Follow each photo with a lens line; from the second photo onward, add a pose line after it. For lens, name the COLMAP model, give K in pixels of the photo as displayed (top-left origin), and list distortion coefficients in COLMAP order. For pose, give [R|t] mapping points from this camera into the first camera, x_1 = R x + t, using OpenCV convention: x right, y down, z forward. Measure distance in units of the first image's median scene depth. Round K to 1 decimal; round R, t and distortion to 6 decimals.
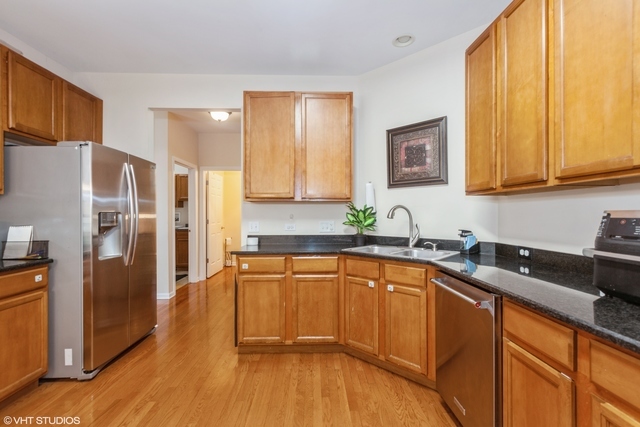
lens RADIAL K [[292.6, 0, 317.9], [0, 292.6, 213.5], [0, 0, 1]] dist [0.005784, 0.000435]
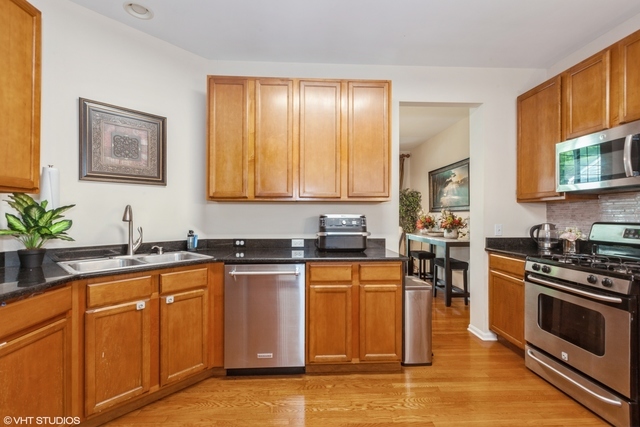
lens RADIAL K [[292.6, 0, 318.6], [0, 292.6, 215.4], [0, 0, 1]] dist [0.005784, 0.000435]
pose [[-0.035597, 0.004895, 0.999354, -0.617384], [-0.001886, 0.999986, -0.004966, 0.004683], [-0.999364, -0.002062, -0.035587, 0.554332]]
